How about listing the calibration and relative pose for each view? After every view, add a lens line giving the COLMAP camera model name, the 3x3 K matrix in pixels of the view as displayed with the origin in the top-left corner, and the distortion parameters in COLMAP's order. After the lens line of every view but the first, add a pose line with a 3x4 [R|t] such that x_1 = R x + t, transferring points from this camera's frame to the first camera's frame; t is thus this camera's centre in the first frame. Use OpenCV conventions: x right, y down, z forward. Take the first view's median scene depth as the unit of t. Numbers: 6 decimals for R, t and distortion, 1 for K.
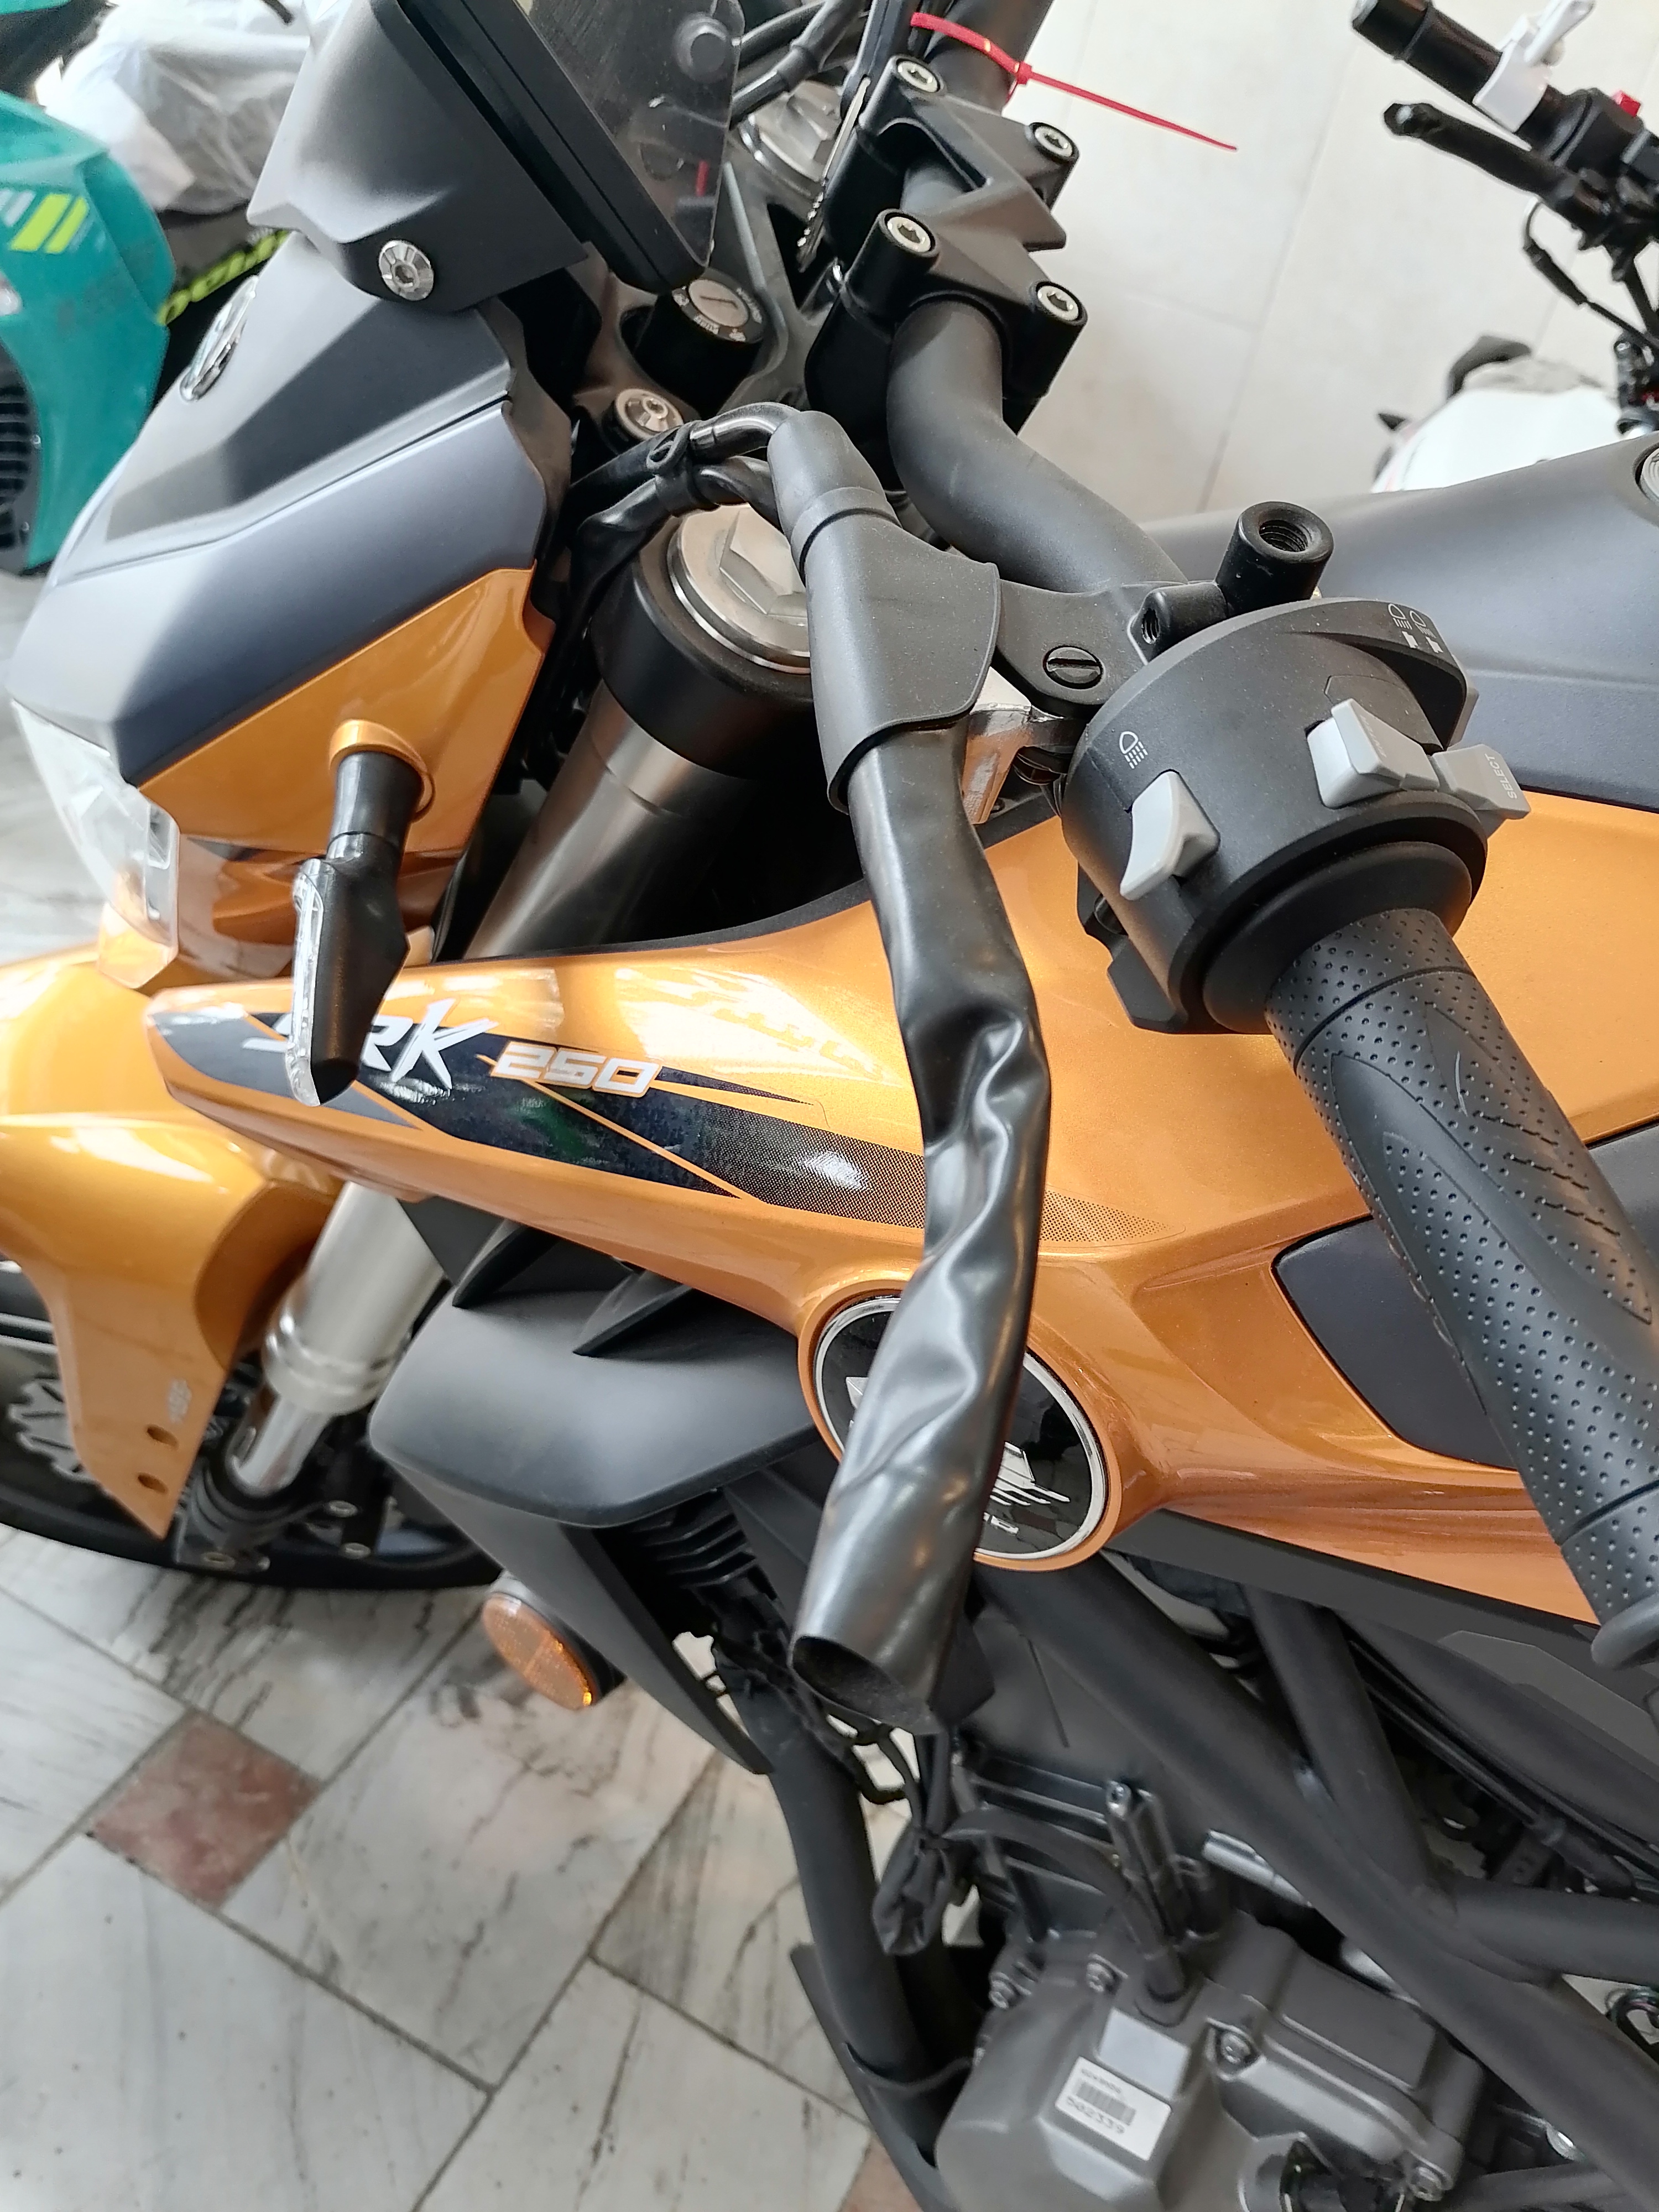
lens RADIAL K [[1733.6, 0, 814.9], [0, 1733.6, 1117.6], [0, 0, 1]] dist [0.014512, -0.036356]
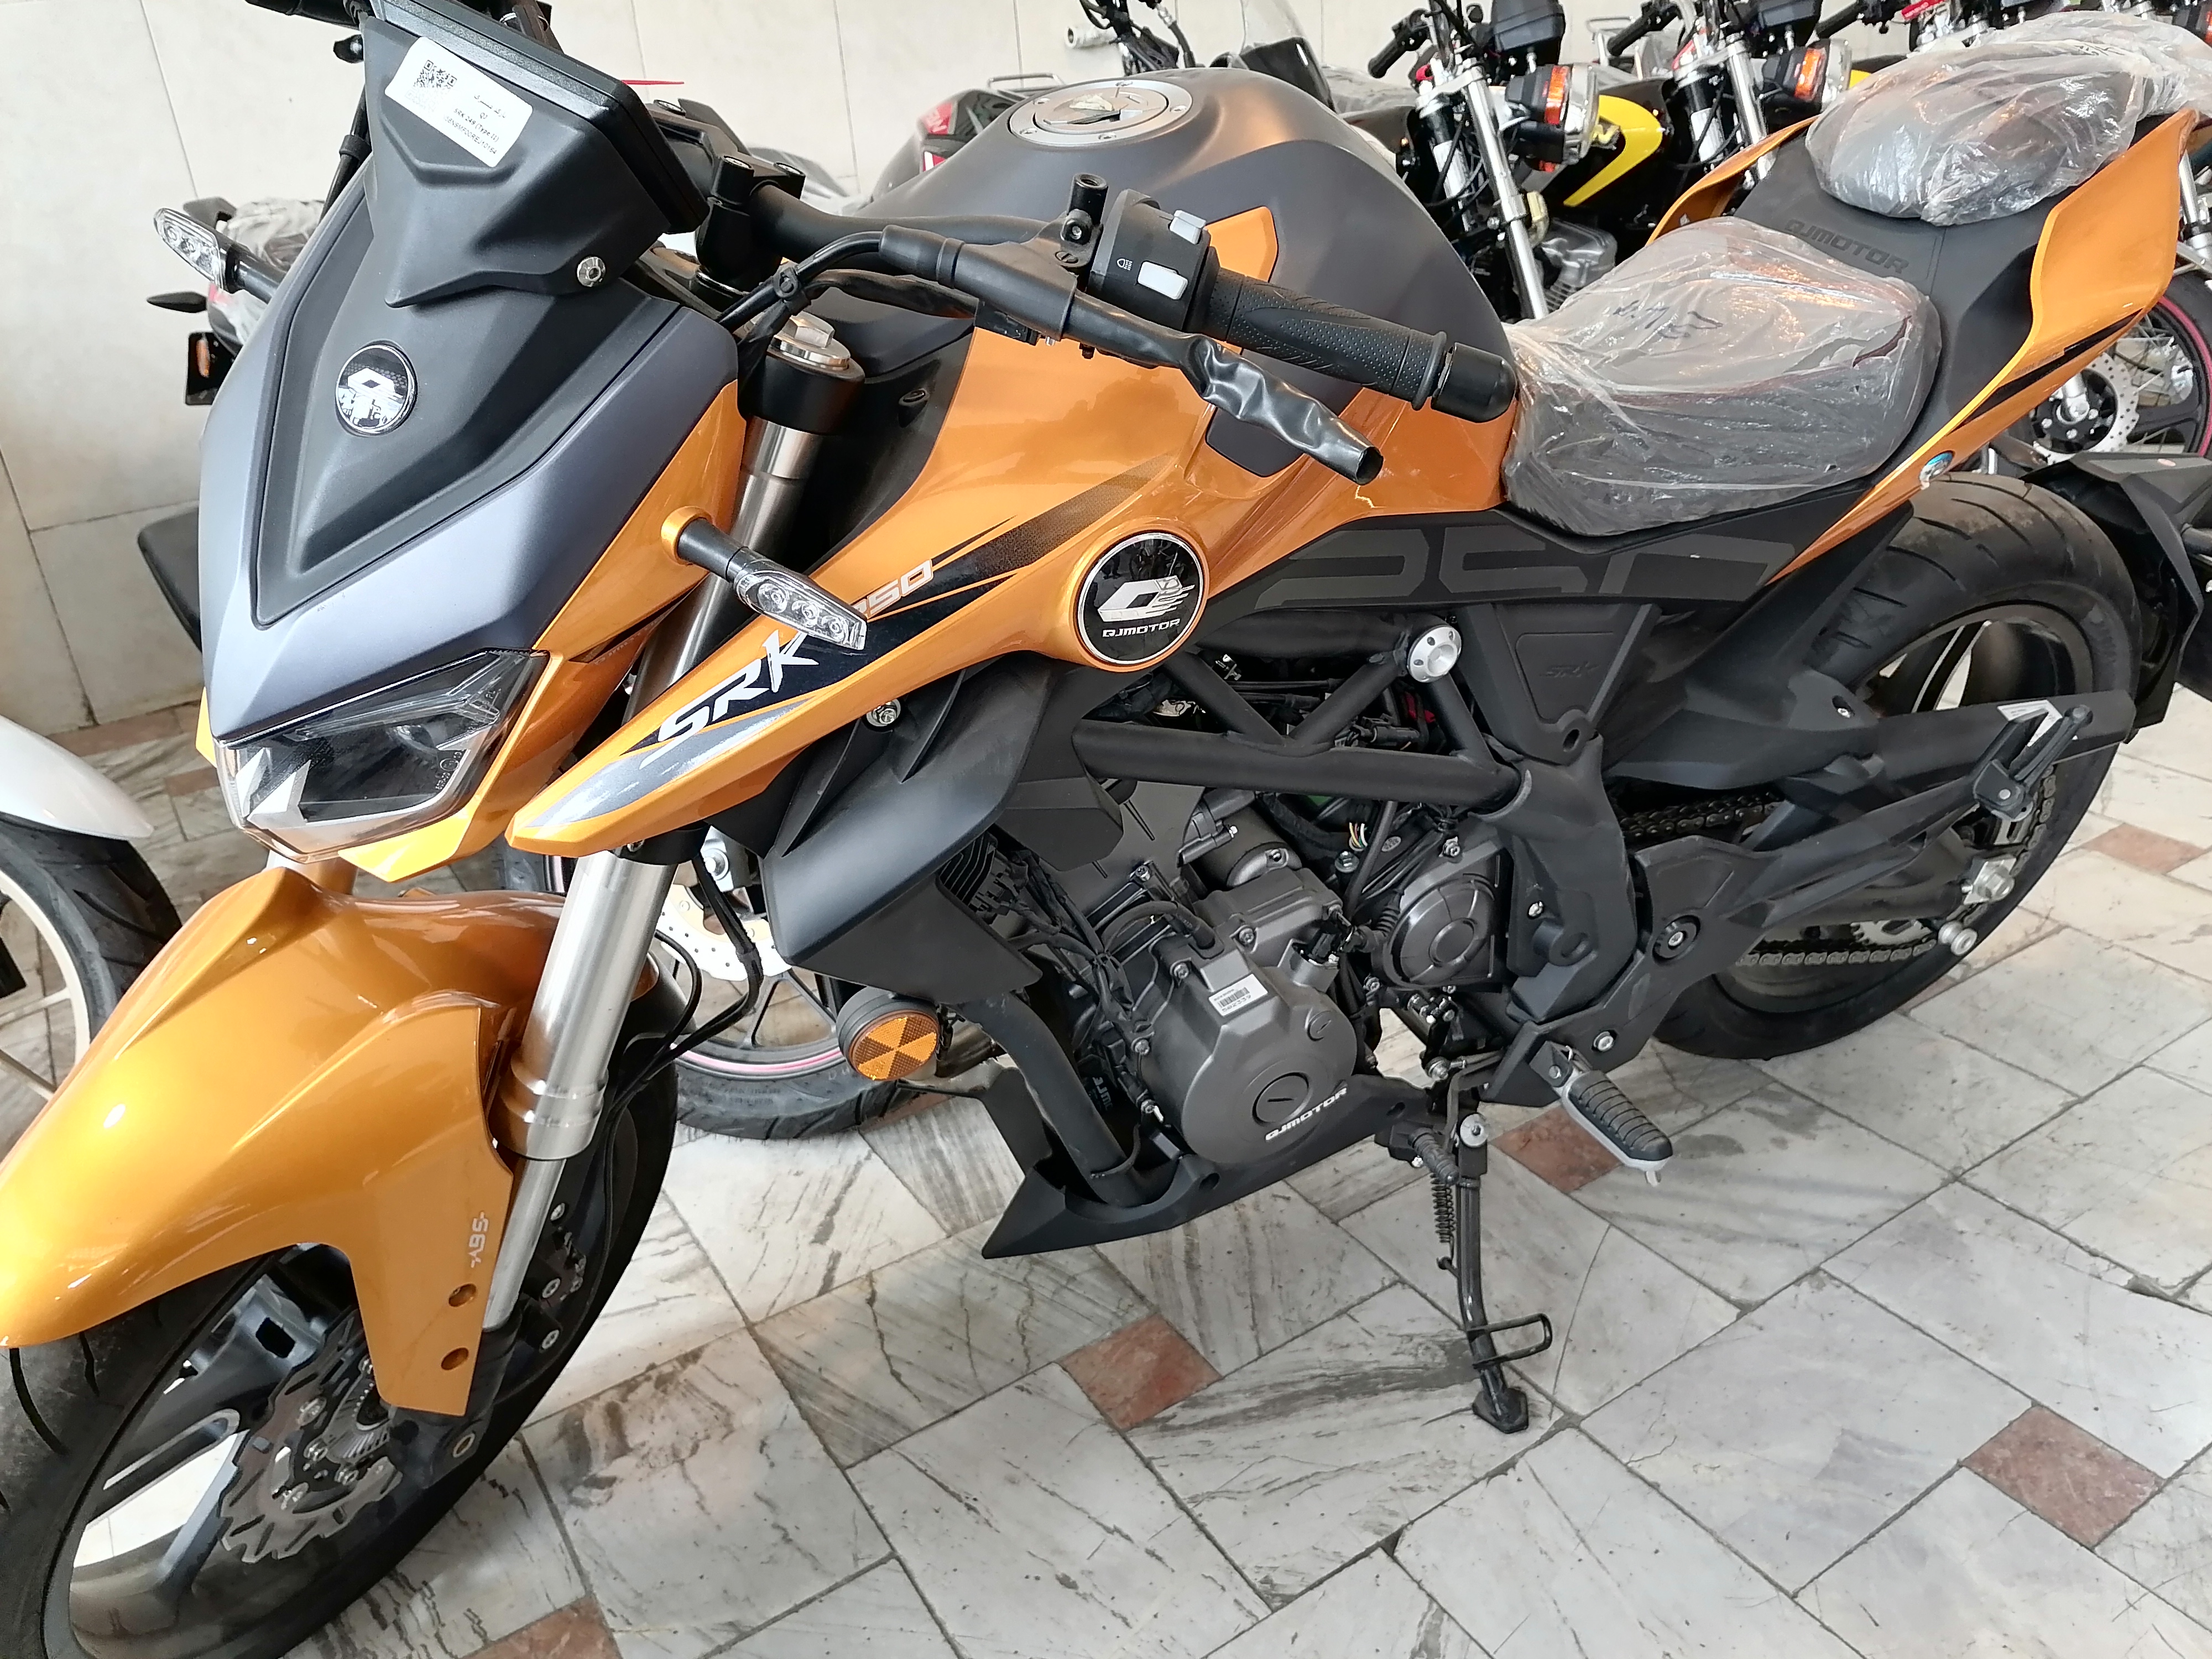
lens RADIAL K [[1733.6, 0, 1105.8], [0, 1733.6, 819.0], [0, 0, 1]] dist [0.014512, -0.036356]
pose [[0.499522, -0.583024, 0.640751, -0.596820], [0.614410, 0.759856, 0.212412, -0.042485], [-0.610719, 0.287579, 0.737780, -0.221902]]
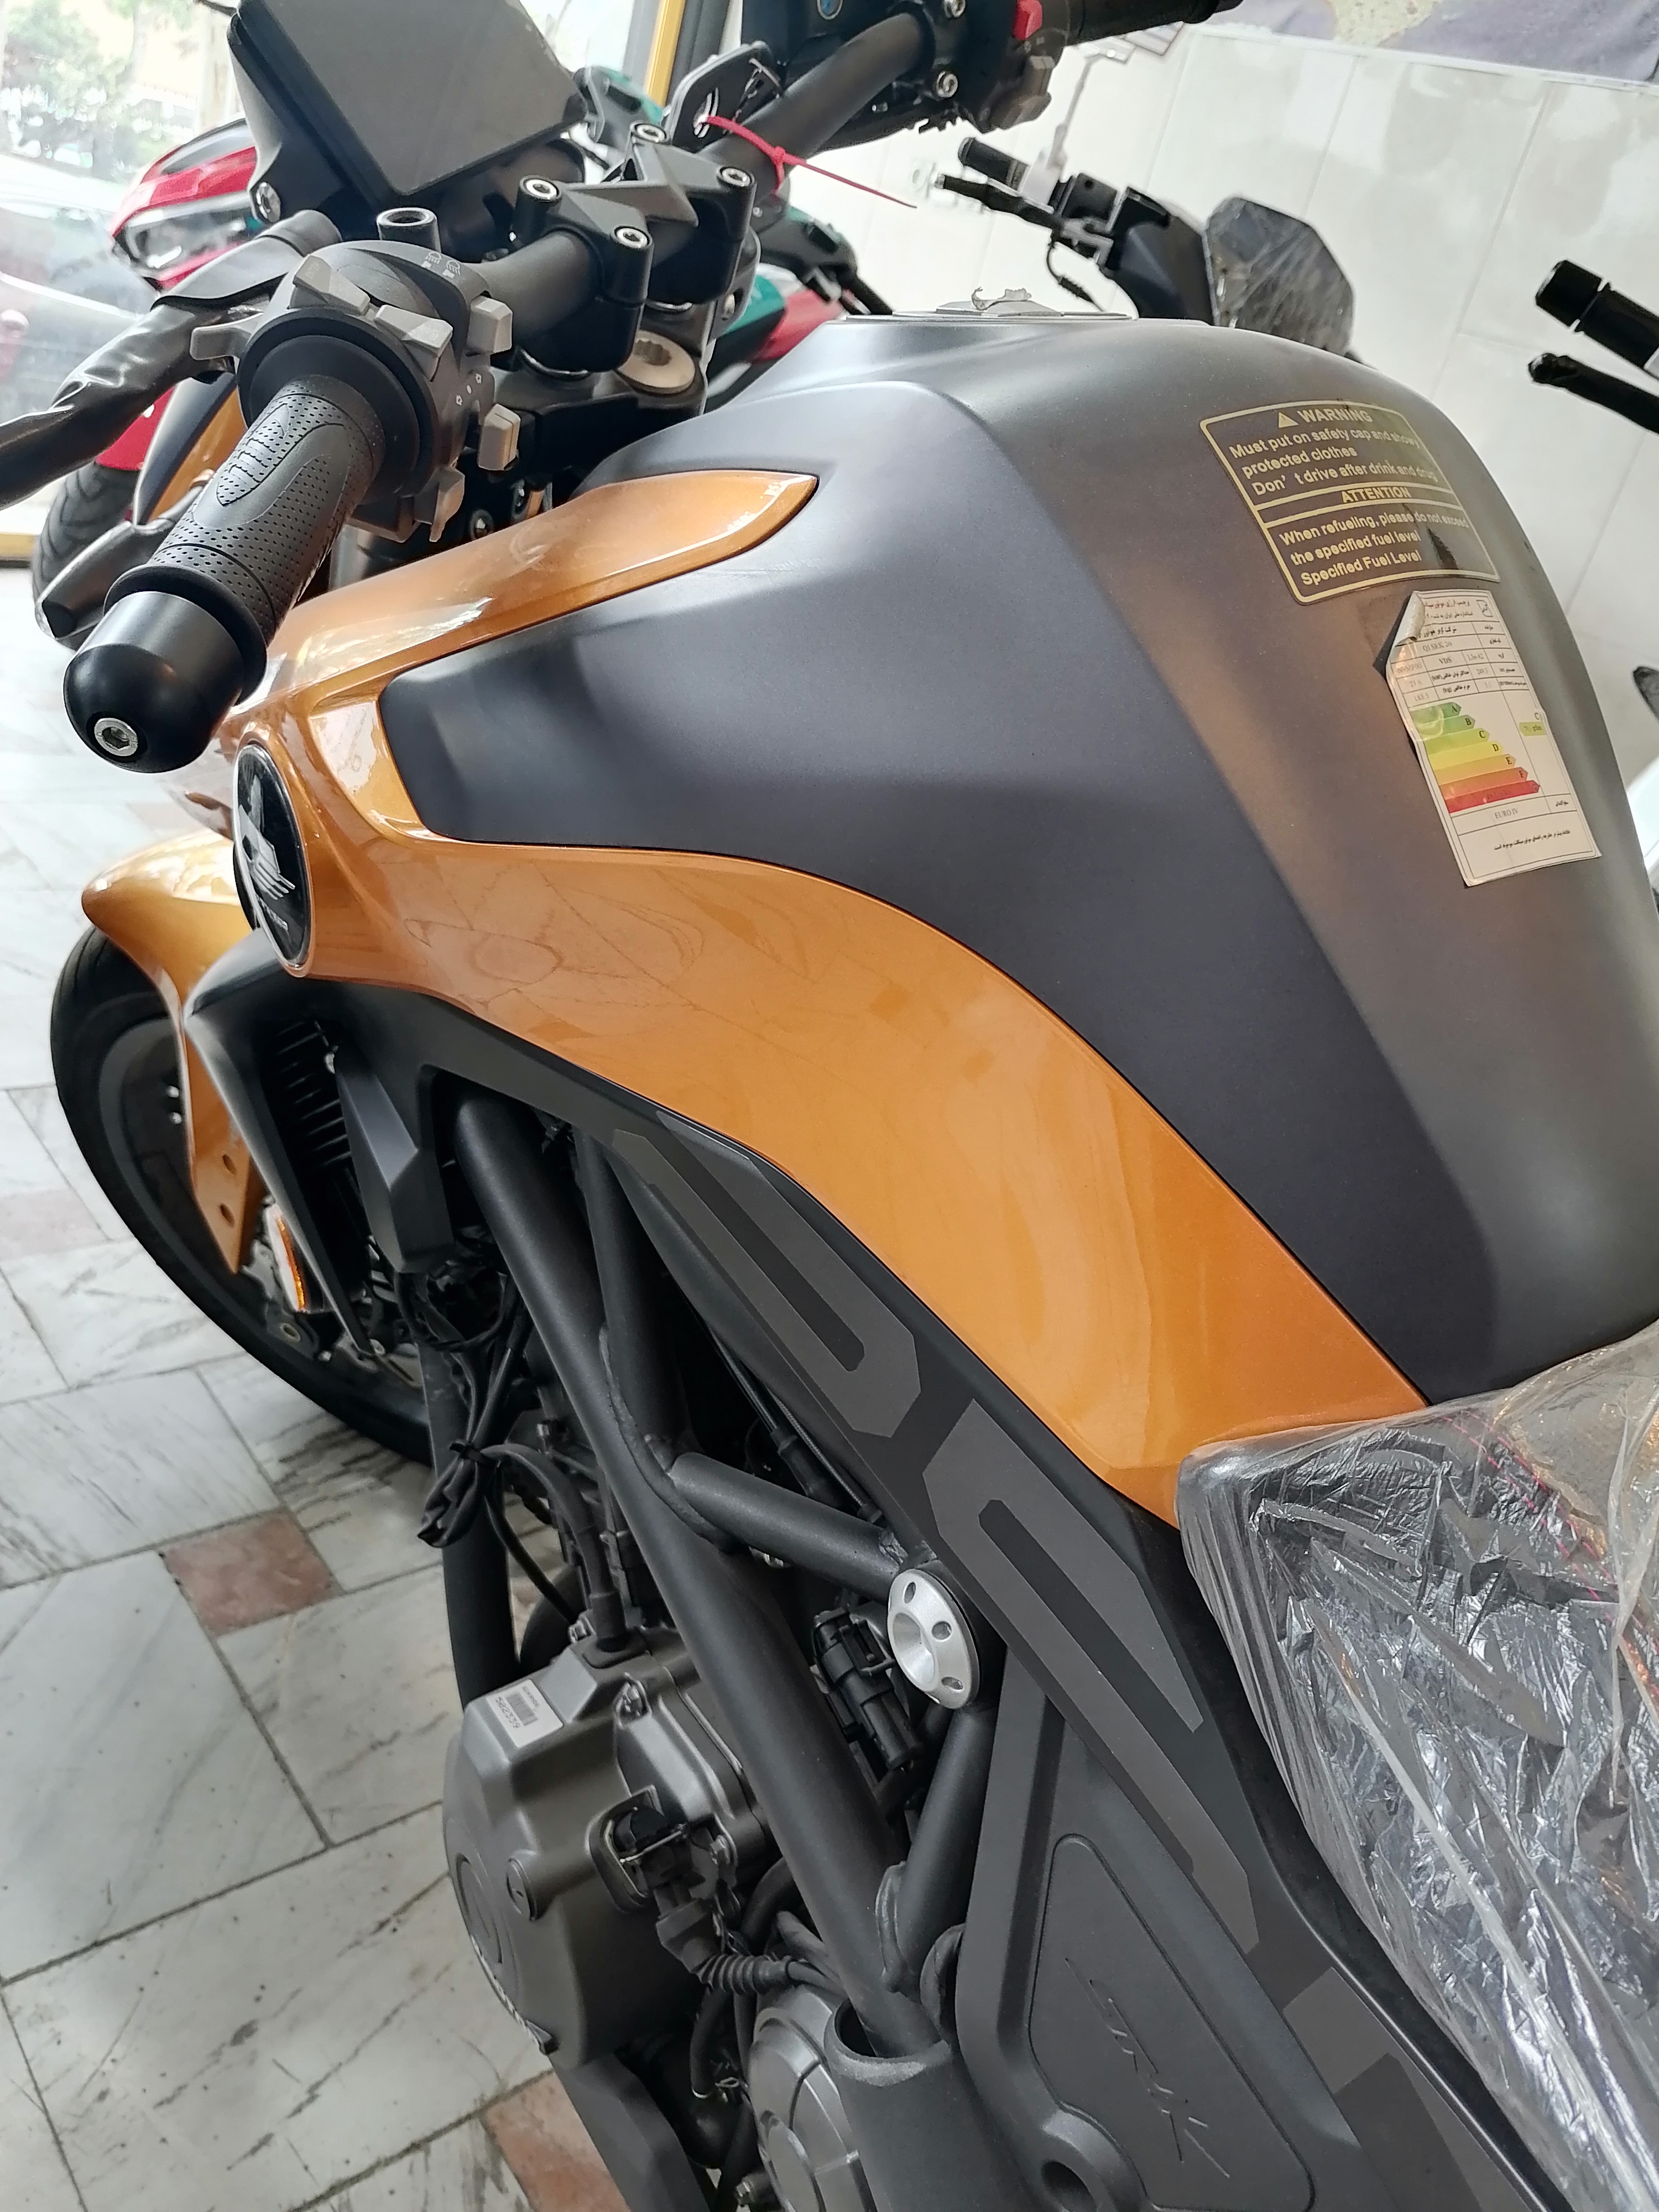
lens RADIAL K [[1733.6, 0, 823.2], [0, 1733.6, 1093.6], [0, 0, 1]] dist [0.014512, -0.036356]
pose [[0.907632, 0.201383, -0.368306, 0.409440], [-0.277359, 0.946302, -0.166085, 0.184271], [0.315082, 0.252897, 0.914749, -0.063807]]
